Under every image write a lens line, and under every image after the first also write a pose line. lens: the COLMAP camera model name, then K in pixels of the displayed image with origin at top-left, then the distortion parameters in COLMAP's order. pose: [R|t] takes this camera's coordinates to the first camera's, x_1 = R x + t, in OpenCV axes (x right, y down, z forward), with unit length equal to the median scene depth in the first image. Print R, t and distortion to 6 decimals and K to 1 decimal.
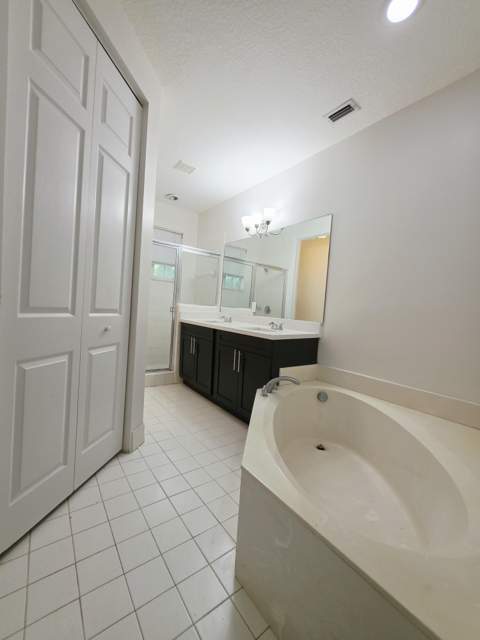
lens RADIAL K [[259.1, 0, 240.0], [0, 259.1, 320.0], [0, 0, 1]] dist [0.001722, 0.000147]
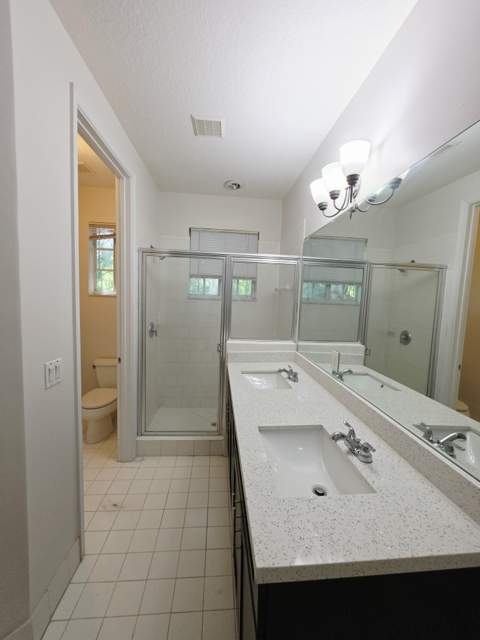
lens RADIAL K [[259.1, 0, 240.0], [0, 259.1, 320.0], [0, 0, 1]] dist [0.001722, 0.000147]
pose [[0.842864, 0.004785, -0.538106, 0.139530], [0.001339, 0.999939, 0.010989, -0.111783], [0.538125, -0.009983, 0.842806, 0.406334]]
